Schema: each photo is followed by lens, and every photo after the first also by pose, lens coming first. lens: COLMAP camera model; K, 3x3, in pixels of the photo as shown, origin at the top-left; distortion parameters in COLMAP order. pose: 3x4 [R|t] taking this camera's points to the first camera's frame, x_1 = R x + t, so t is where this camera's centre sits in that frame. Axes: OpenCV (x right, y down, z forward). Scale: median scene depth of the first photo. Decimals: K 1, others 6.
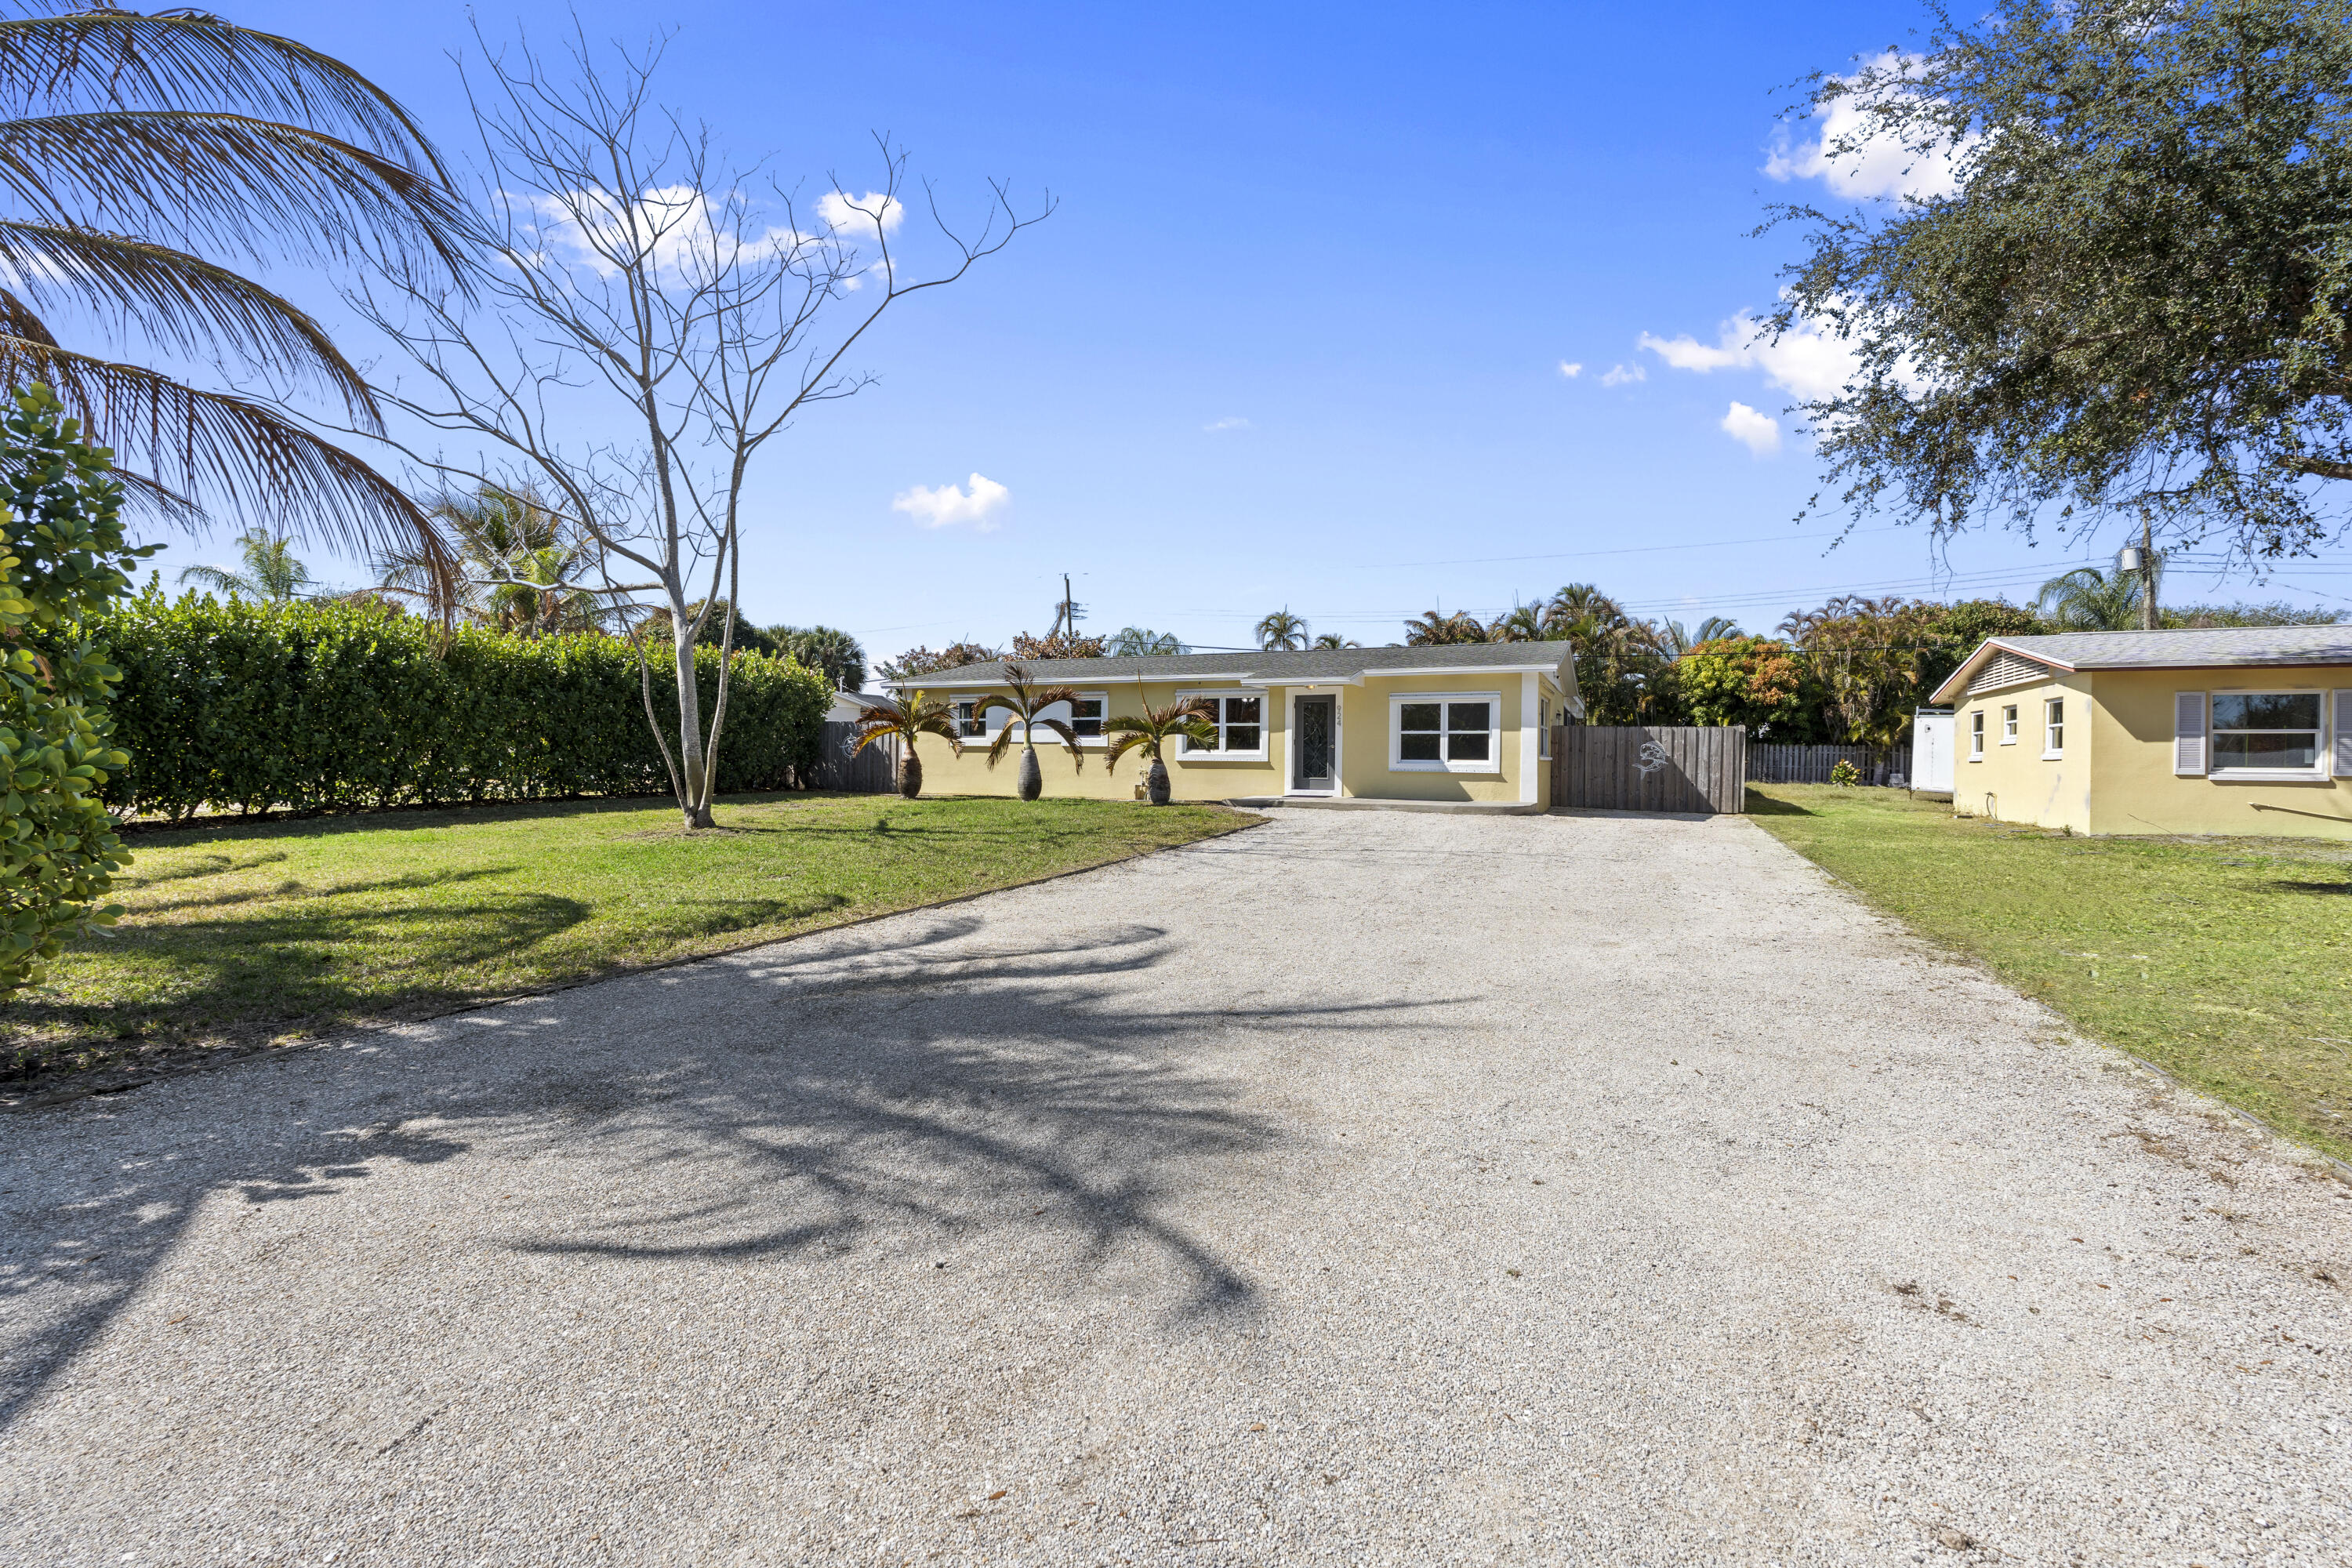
lens RADIAL K [[1032.5, 0, 1170.8], [0, 1032.5, 762.2], [0, 0, 1]] dist [-0.005034, 0.000375]
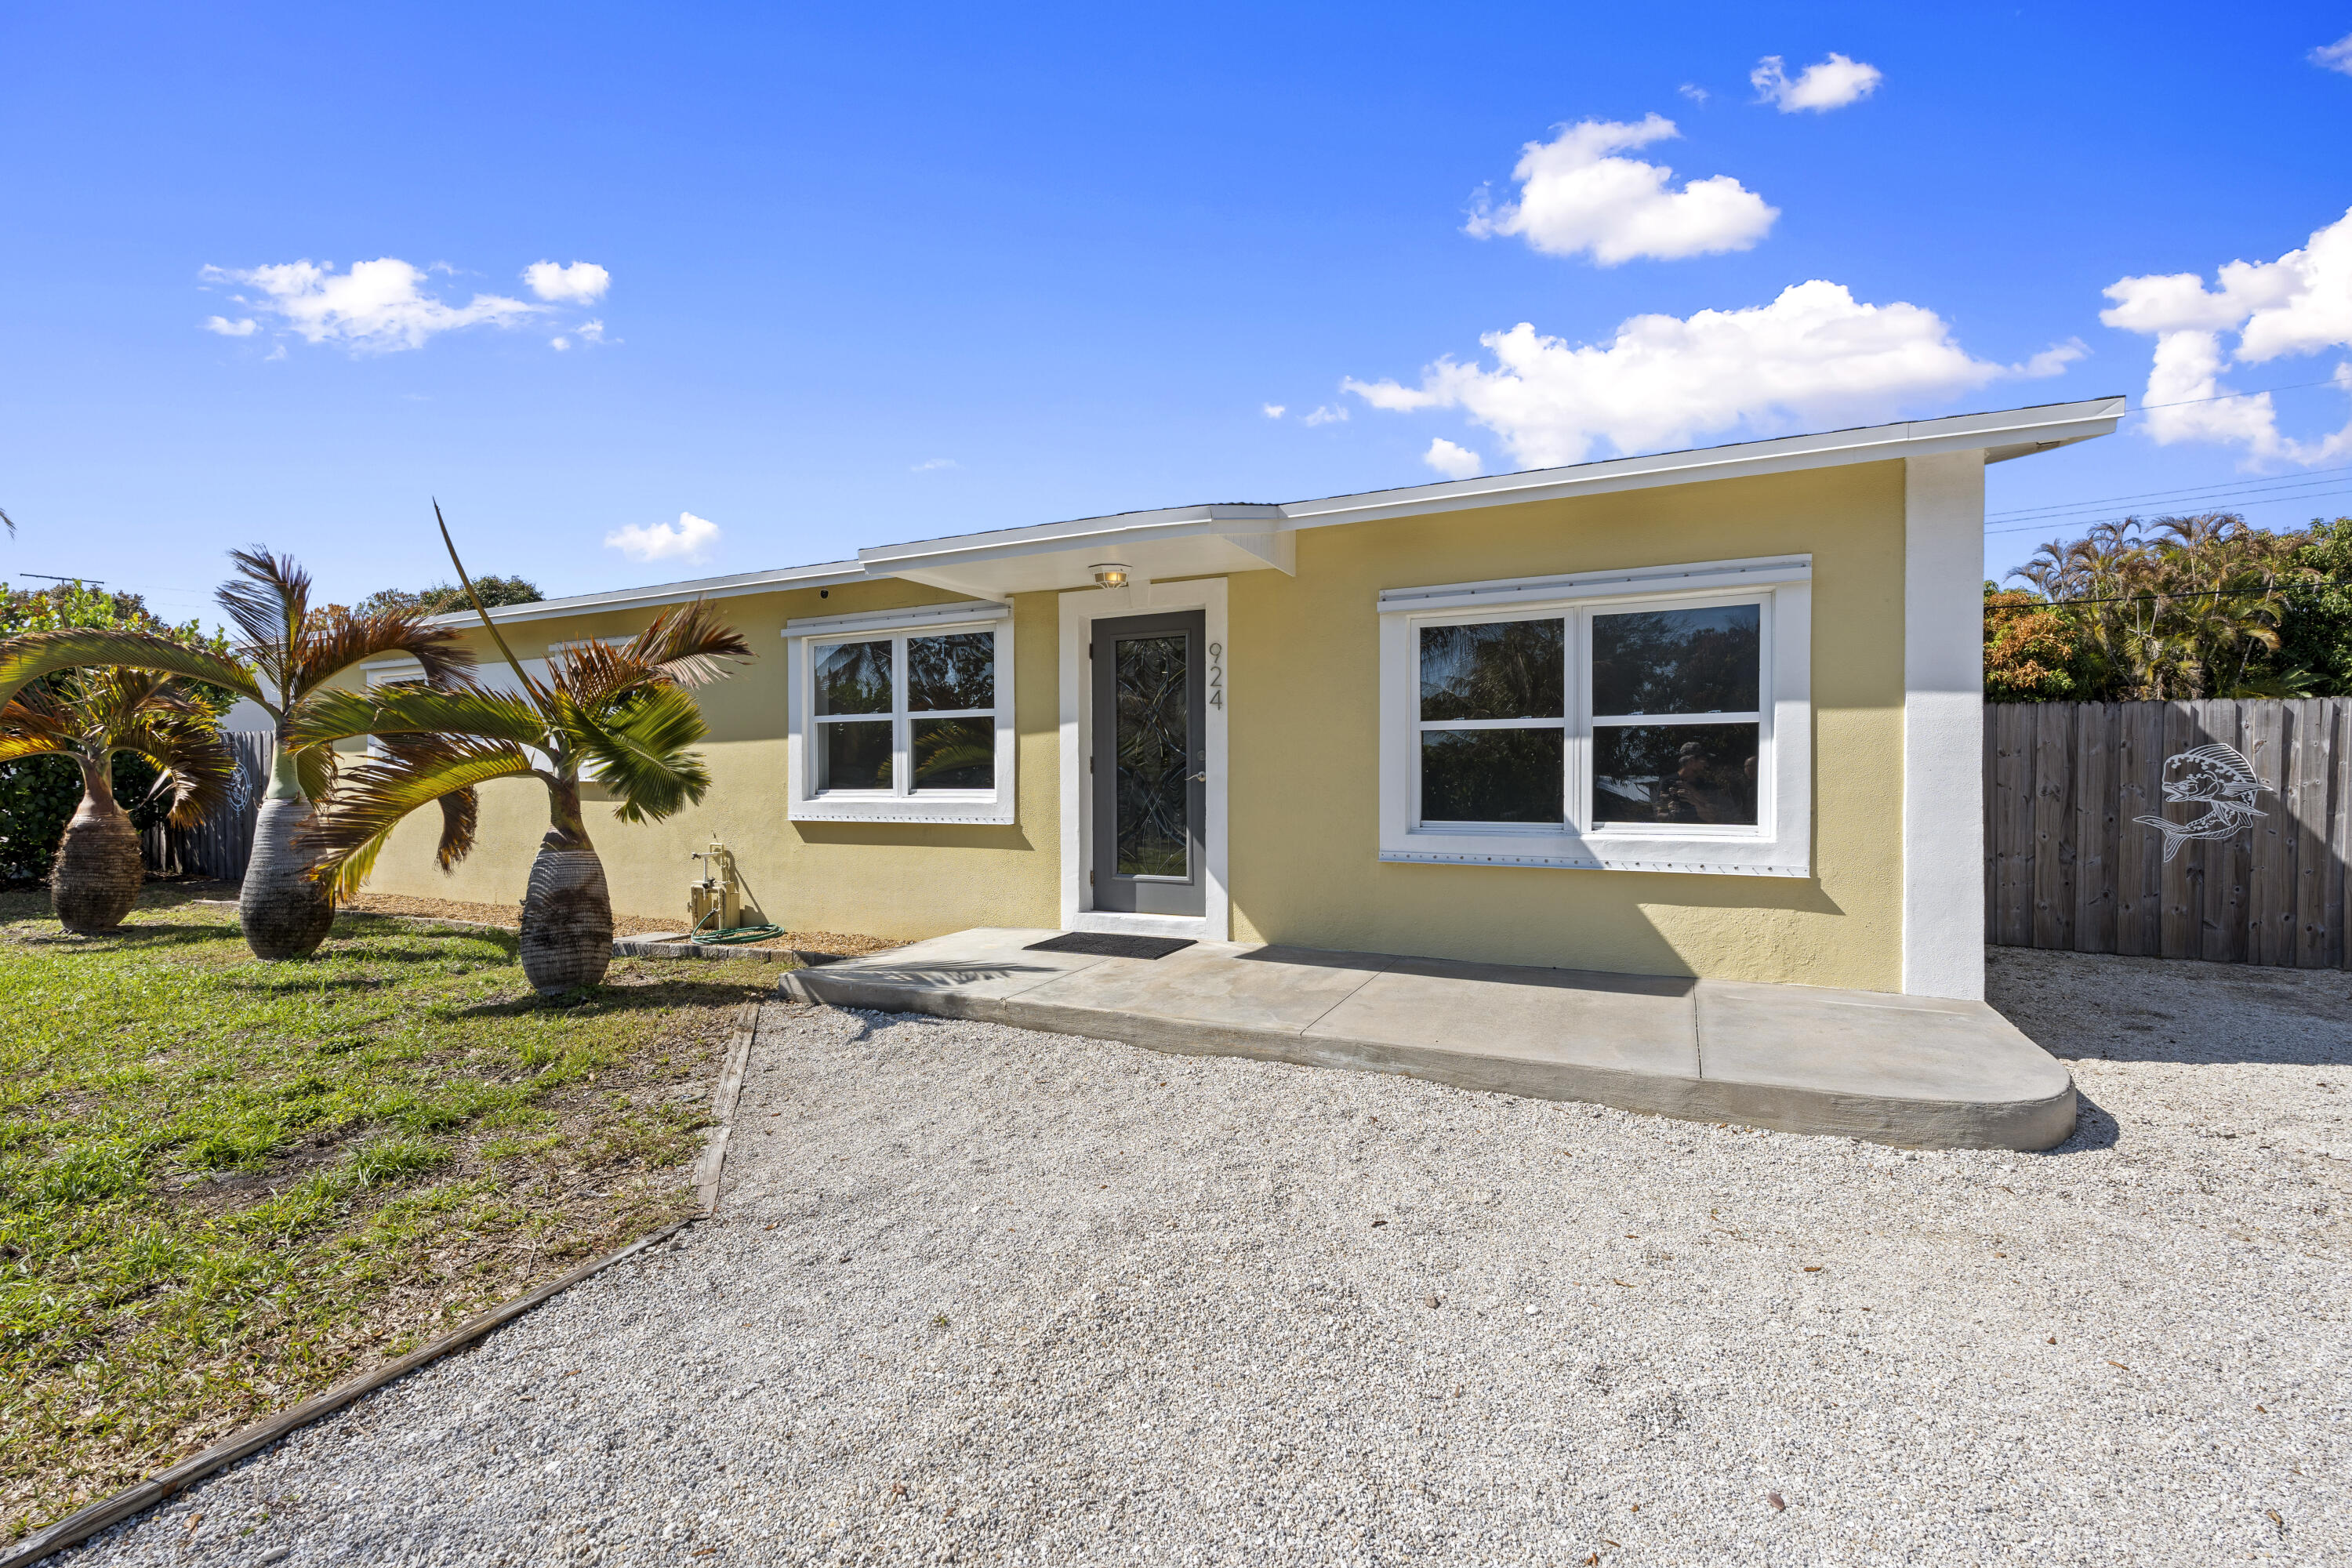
lens RADIAL K [[1032.5, 0, 1166.1], [0, 1032.5, 775.4], [0, 0, 1]] dist [-0.005034, 0.000375]
pose [[0.999491, -0.013244, -0.029030, 0.152692], [0.013131, 0.999905, -0.004073, -0.014361], [0.029081, 0.003690, 0.999570, 0.679141]]
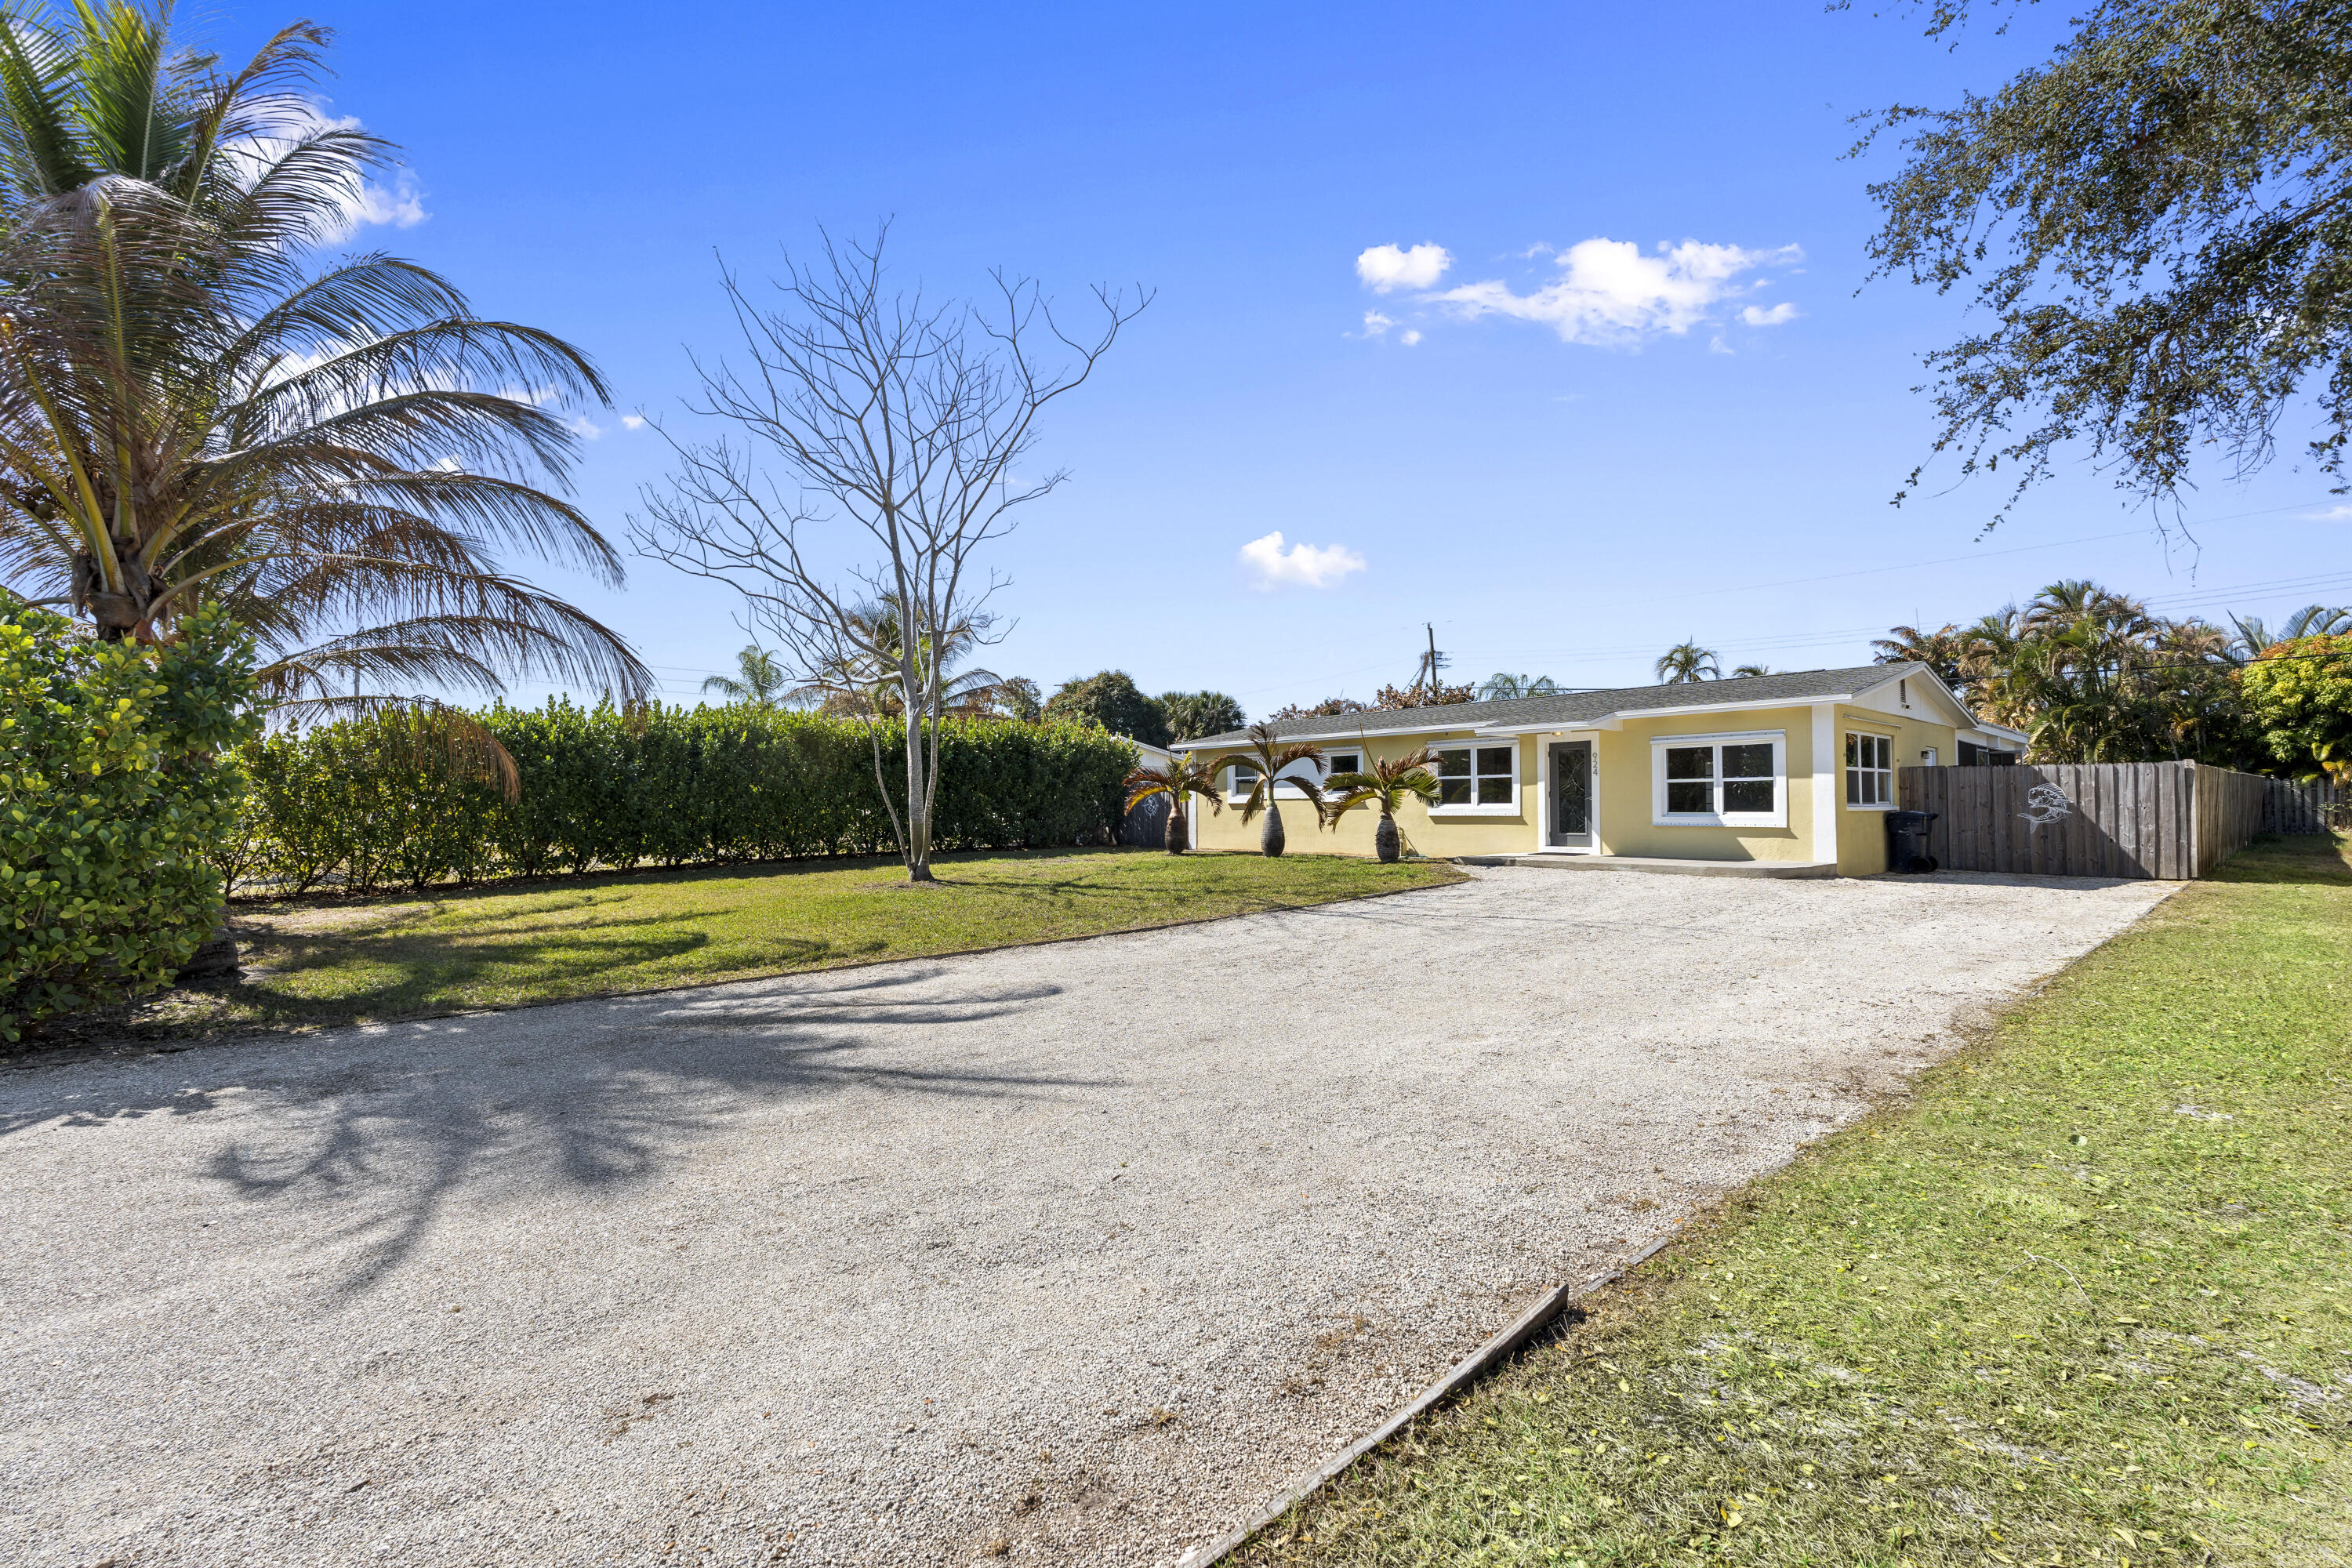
lens RADIAL K [[1032.5, 0, 1184.4], [0, 1032.5, 777.7], [0, 0, 1]] dist [-0.005034, 0.000375]
pose [[0.911809, -0.025885, -0.409798, 0.199755], [0.011488, 0.999229, -0.037554, -0.003658], [0.410454, 0.029534, 0.911403, 0.039053]]
